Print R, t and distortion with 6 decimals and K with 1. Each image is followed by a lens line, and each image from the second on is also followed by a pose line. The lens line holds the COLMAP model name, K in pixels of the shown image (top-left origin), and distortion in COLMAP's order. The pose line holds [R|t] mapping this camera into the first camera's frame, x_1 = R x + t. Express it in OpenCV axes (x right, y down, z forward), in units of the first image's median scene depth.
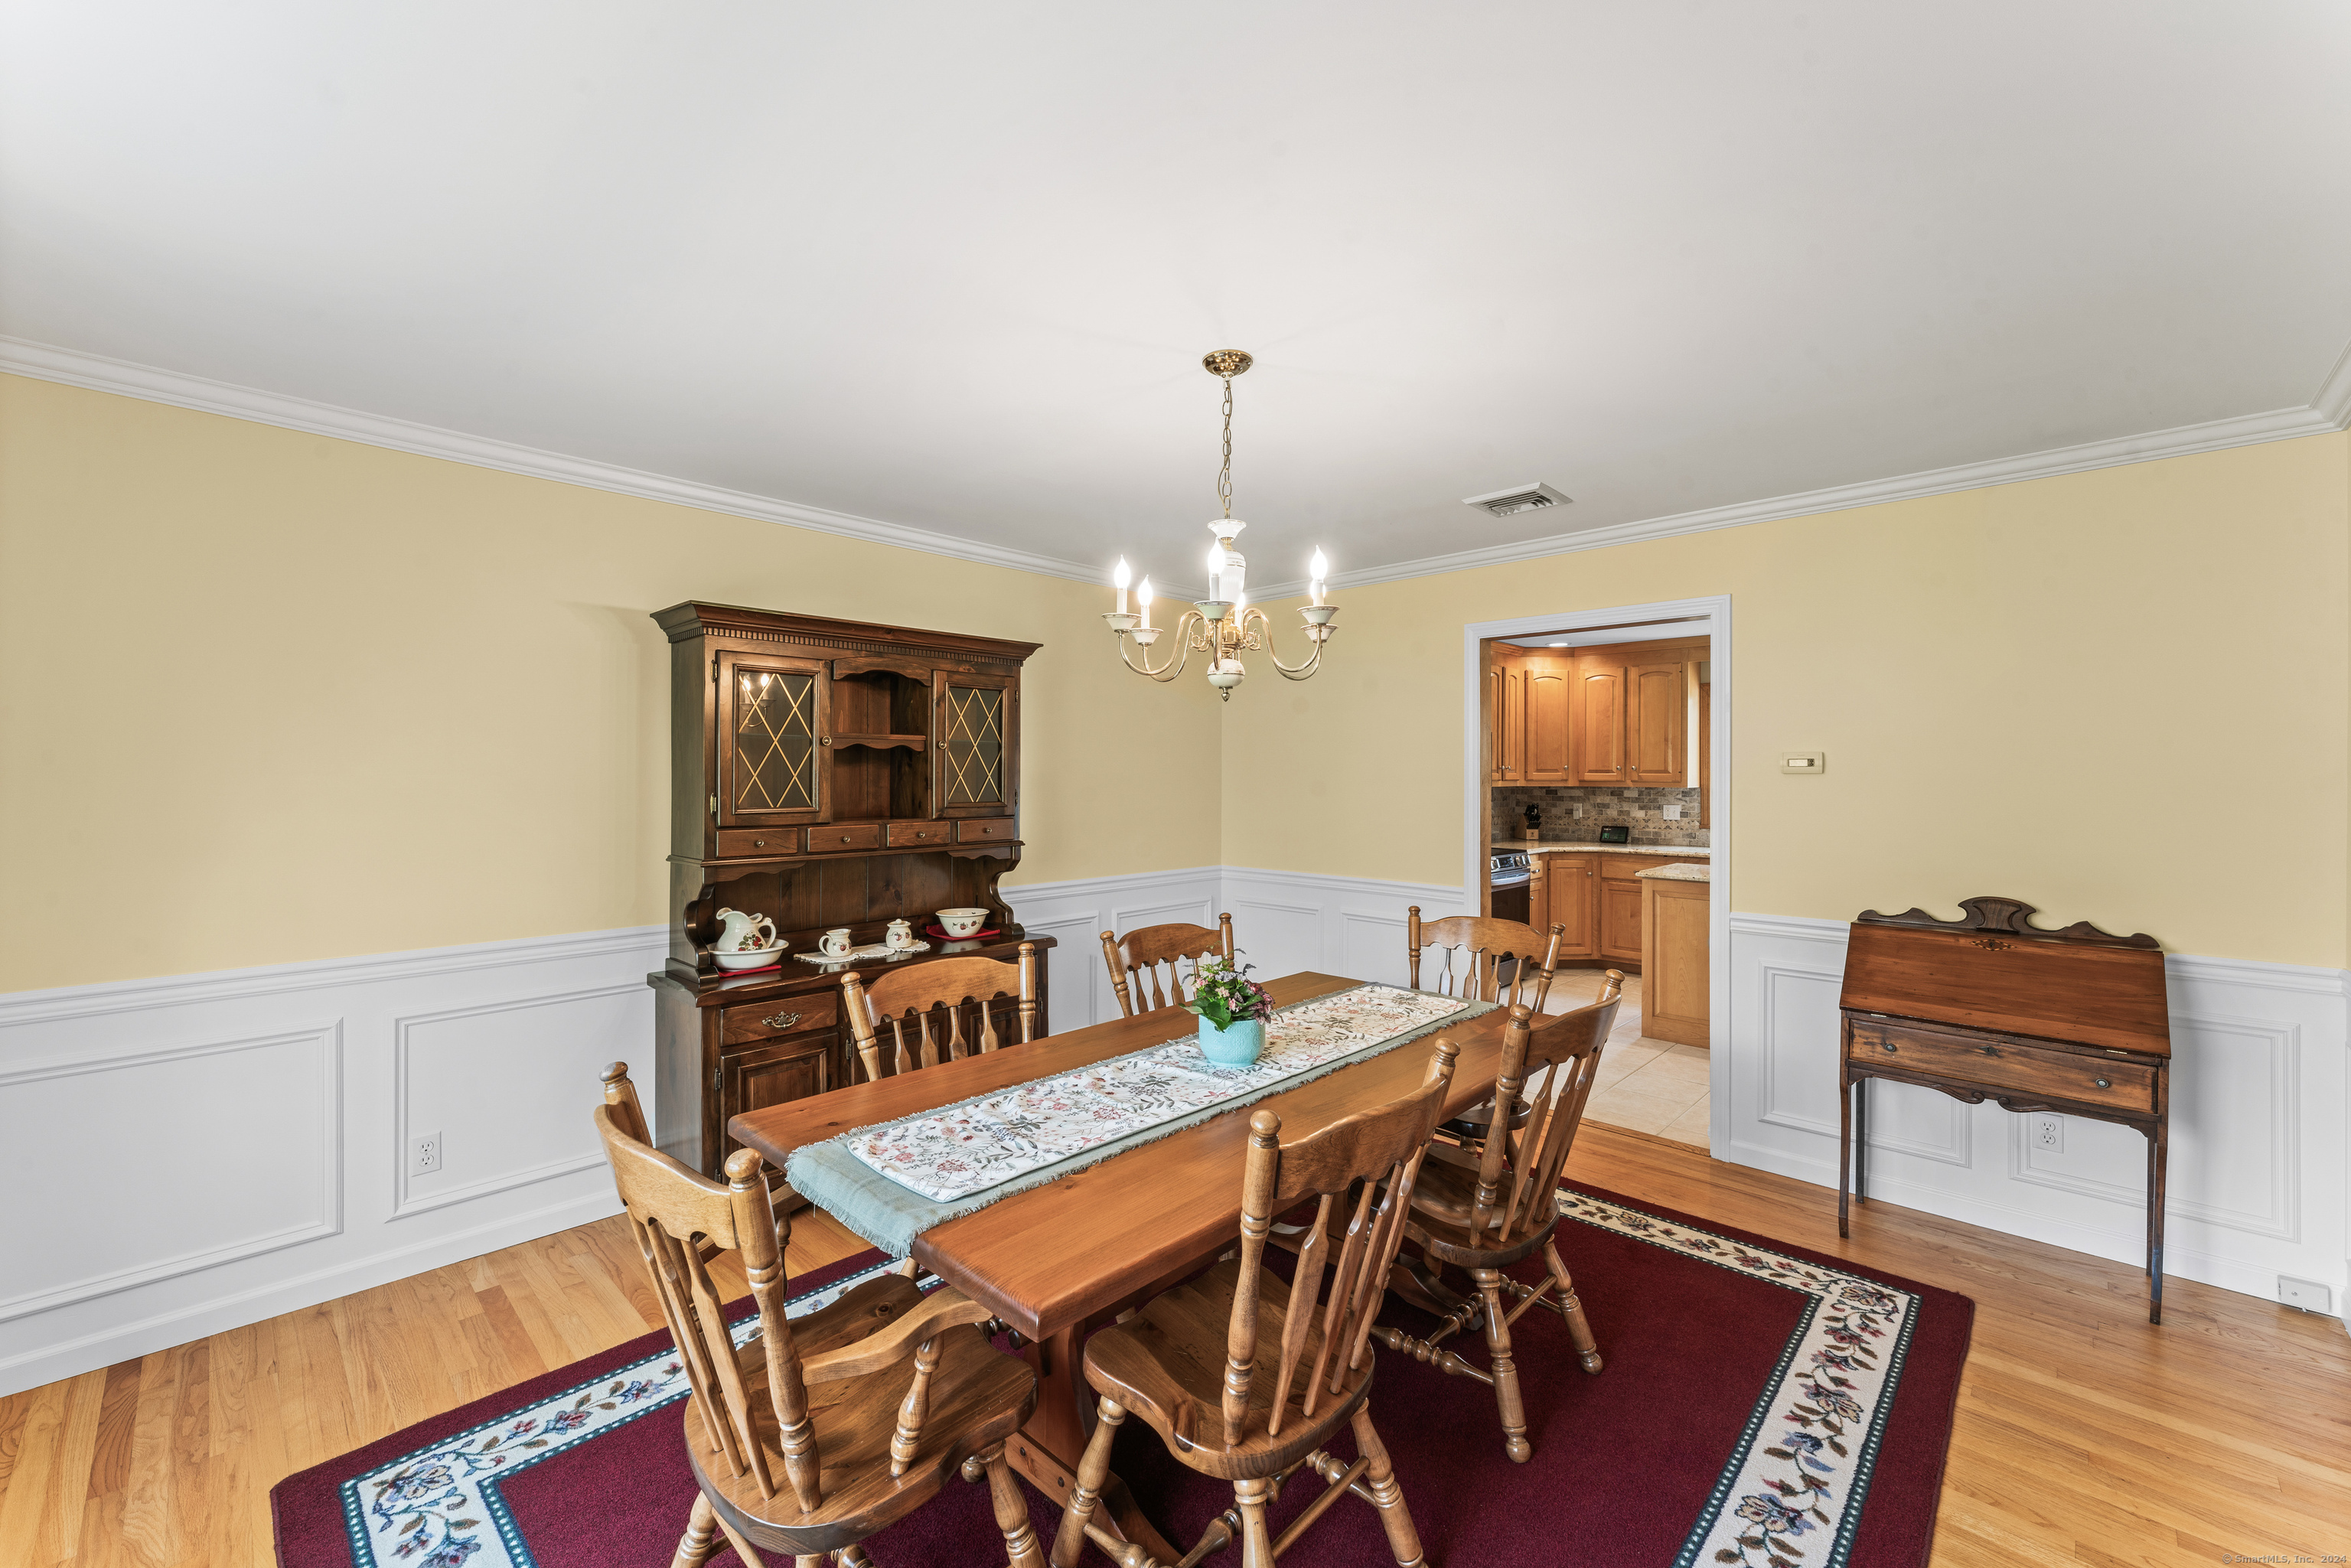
lens RADIAL K [[932.4, 0, 1175.5], [0, 932.4, 784.0], [0, 0, 1]] dist [-0.000705, -0.000199]
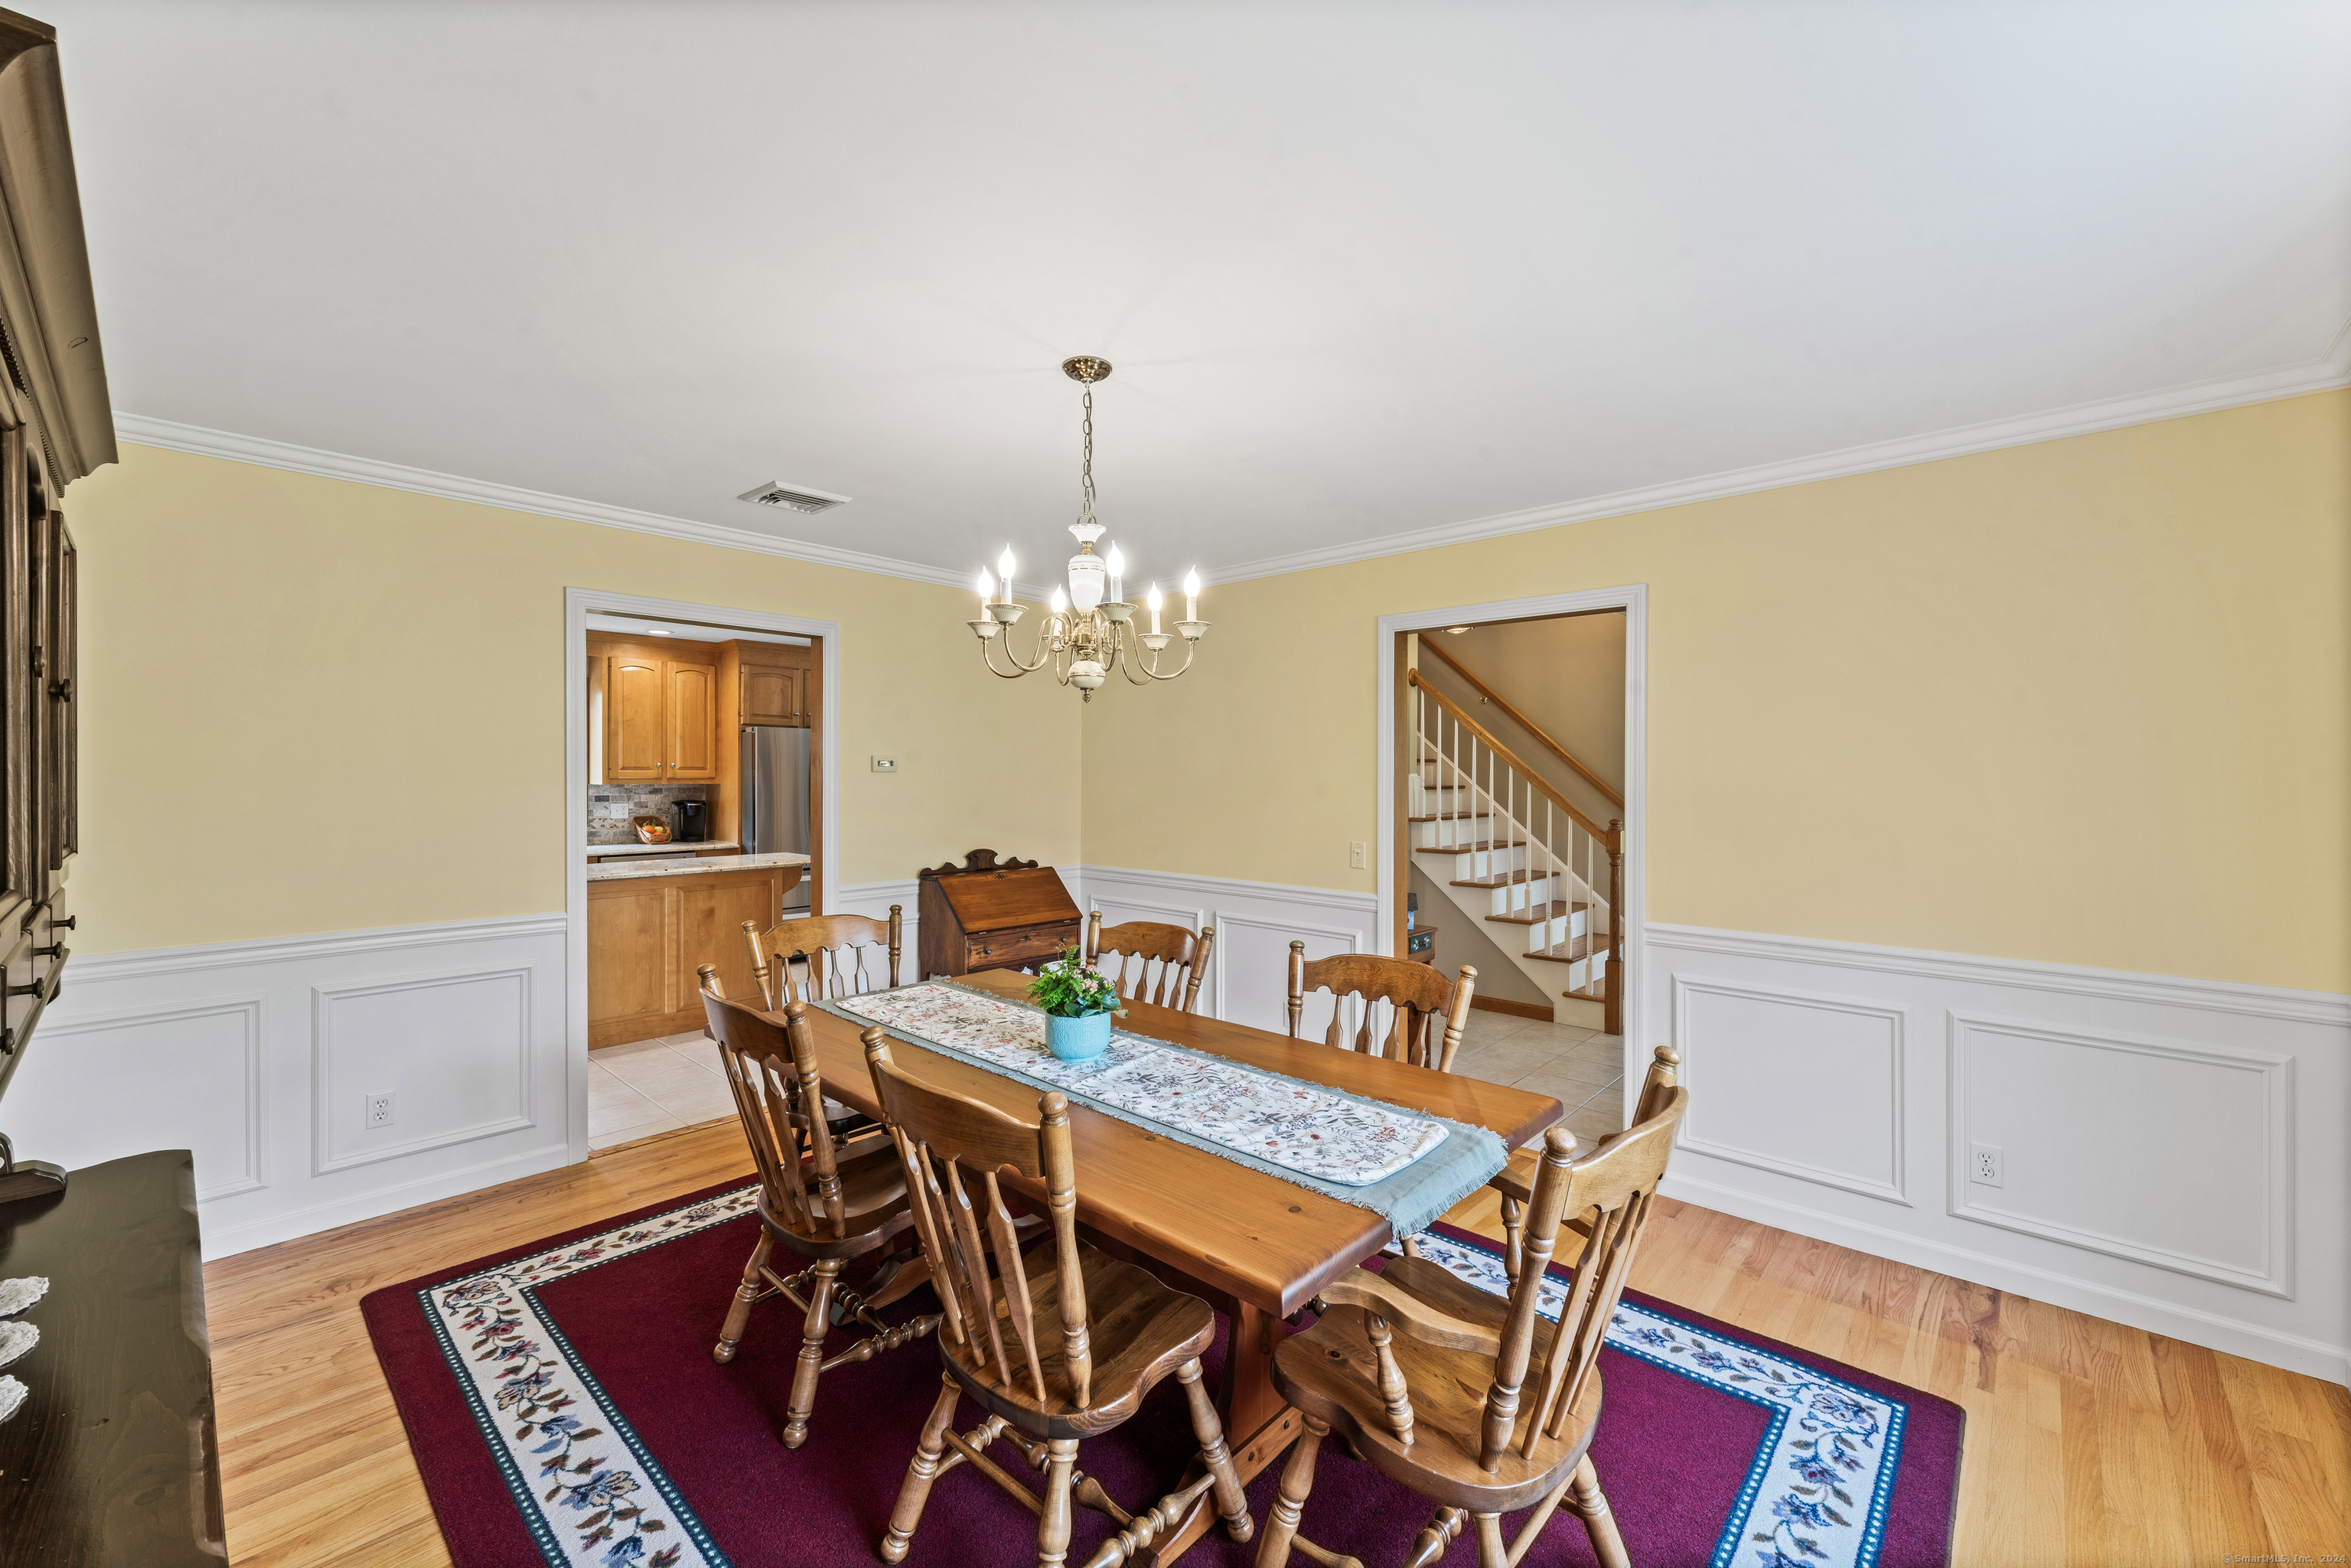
lens RADIAL K [[932.4, 0, 1175.5], [0, 932.4, 784.0], [0, 0, 1]] dist [-0.000705, -0.000199]
pose [[-0.021966, -0.012072, 0.999686, -0.687435], [0.006261, 0.999906, 0.012212, -0.007846], [-0.999739, 0.006527, -0.021888, 0.659565]]
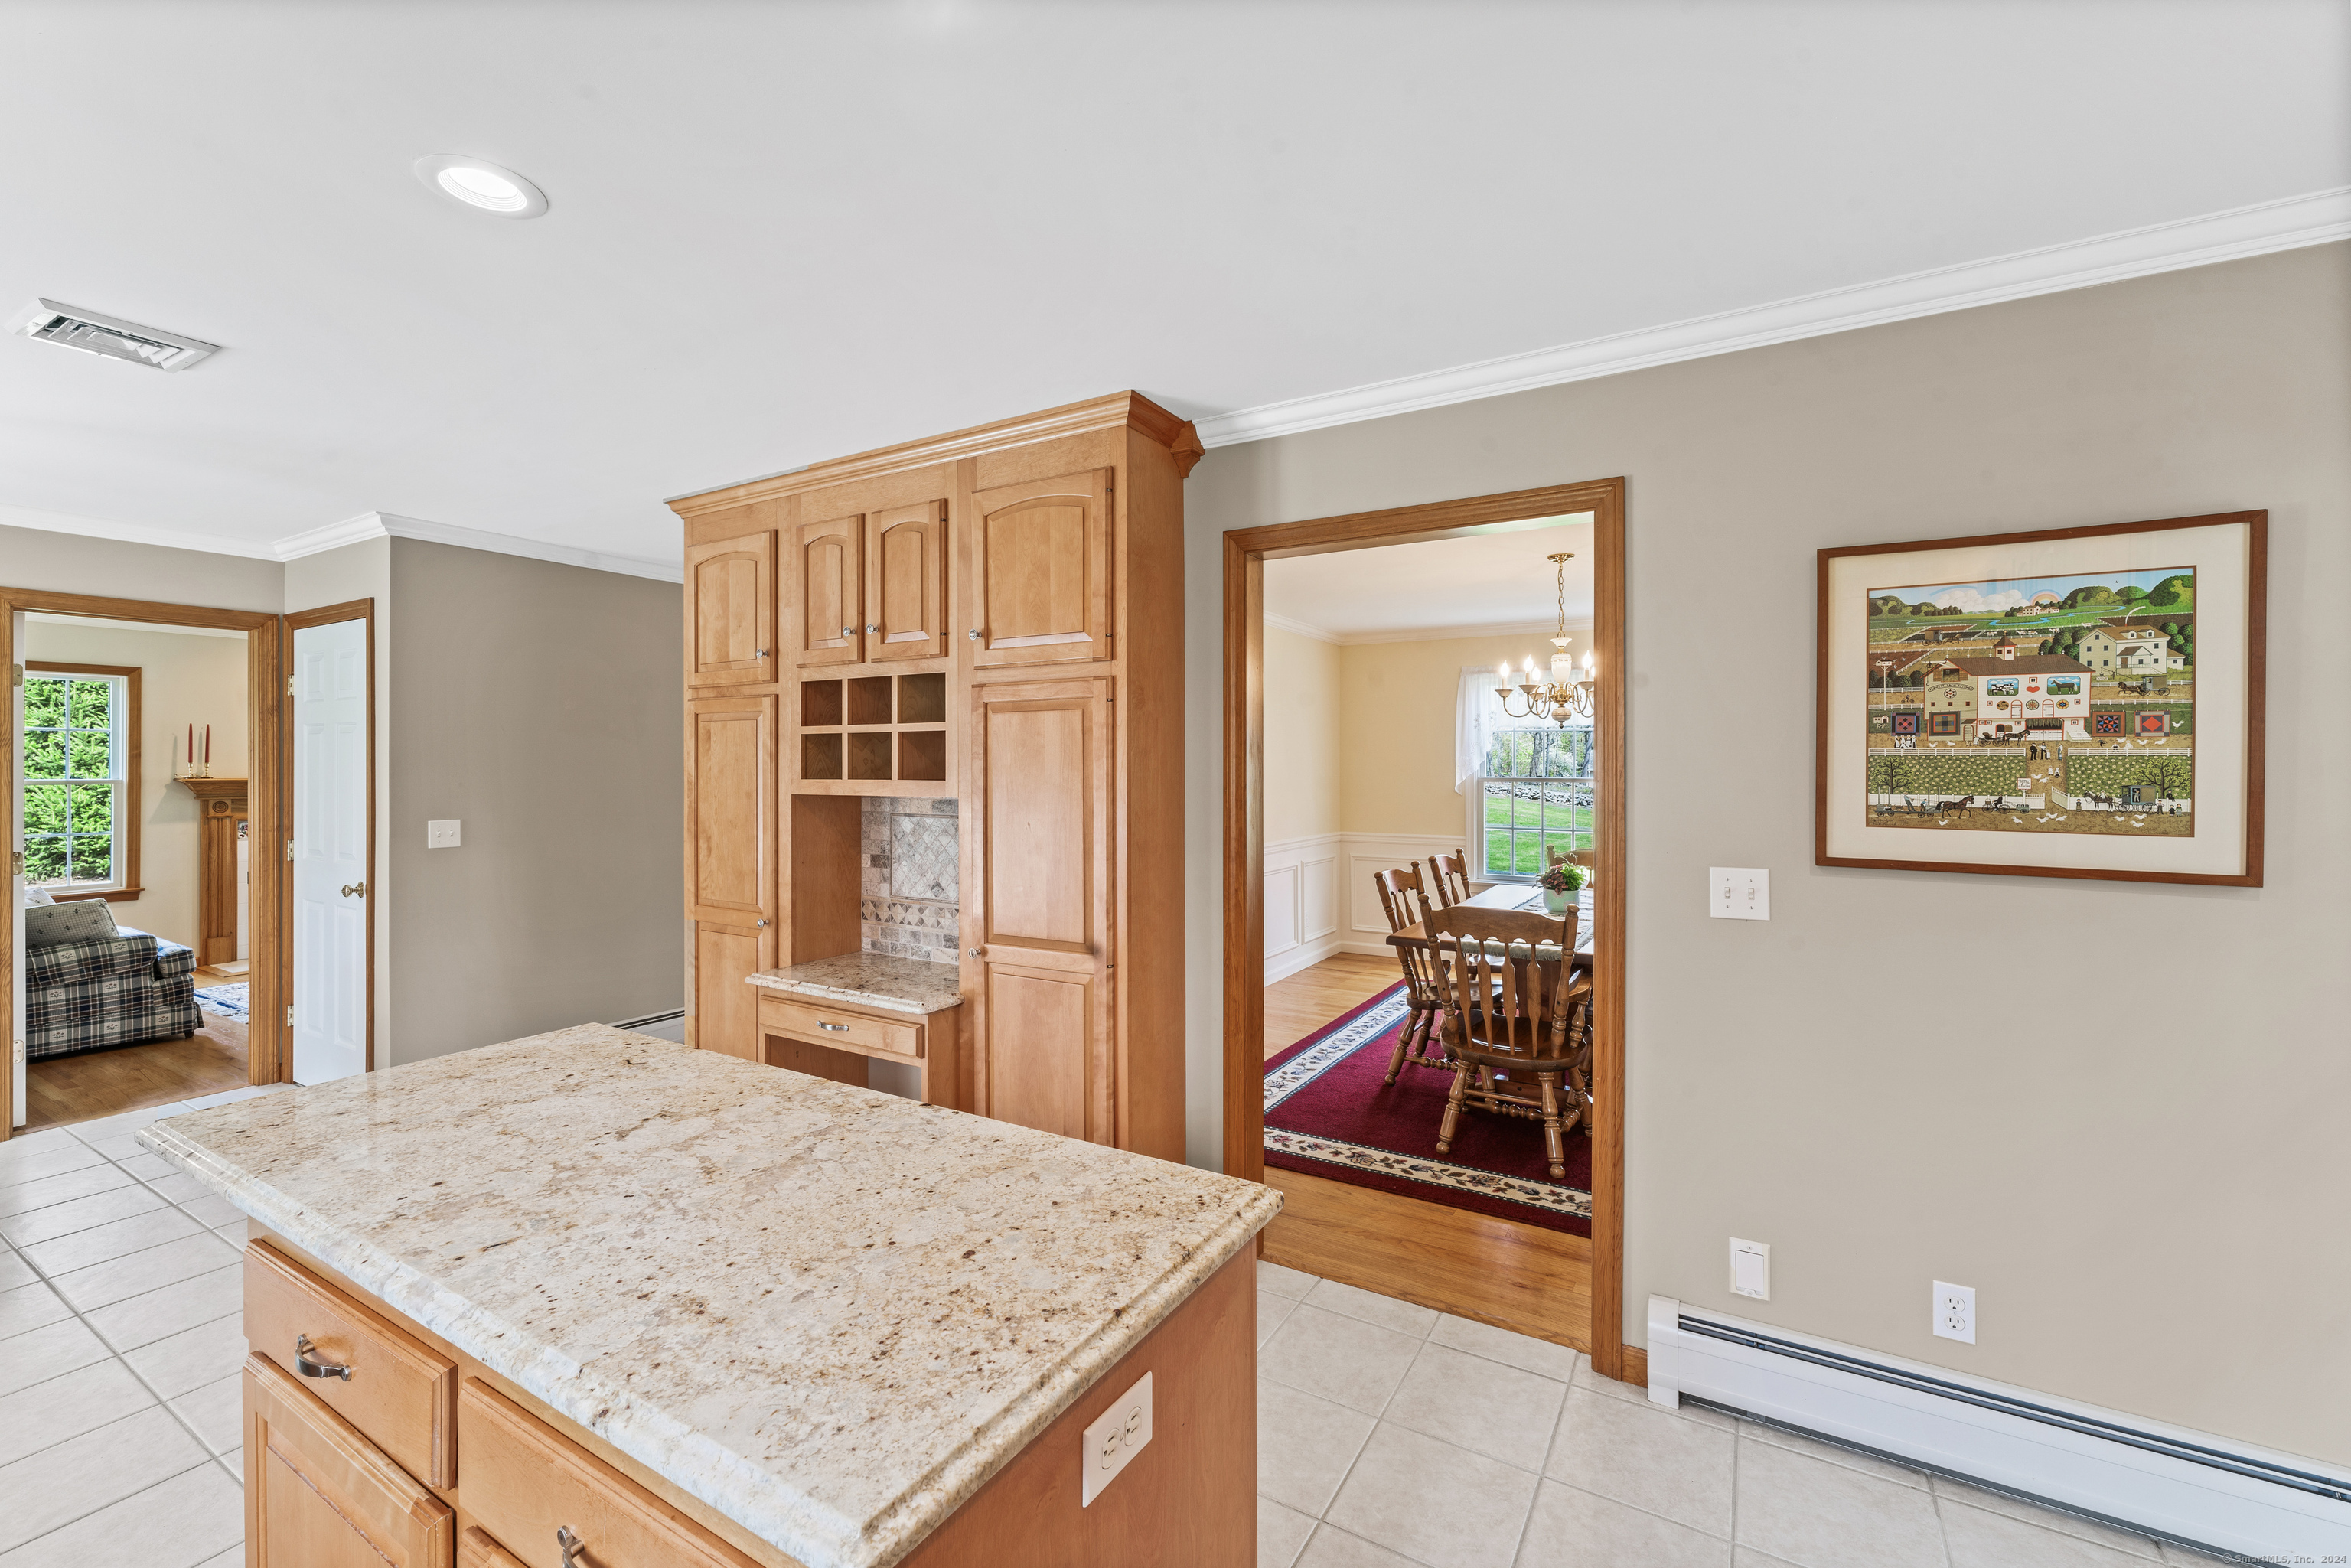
lens RADIAL K [[976.3, 0, 1176.5], [0, 976.3, 767.4], [0, 0, 1]] dist [0.000245, 0.000021]
pose [[-0.973593, -0.001665, -0.228285, 0.947141], [-0.004635, 0.999911, 0.012477, -0.021112], [0.228244, 0.013206, -0.973514, 2.020514]]
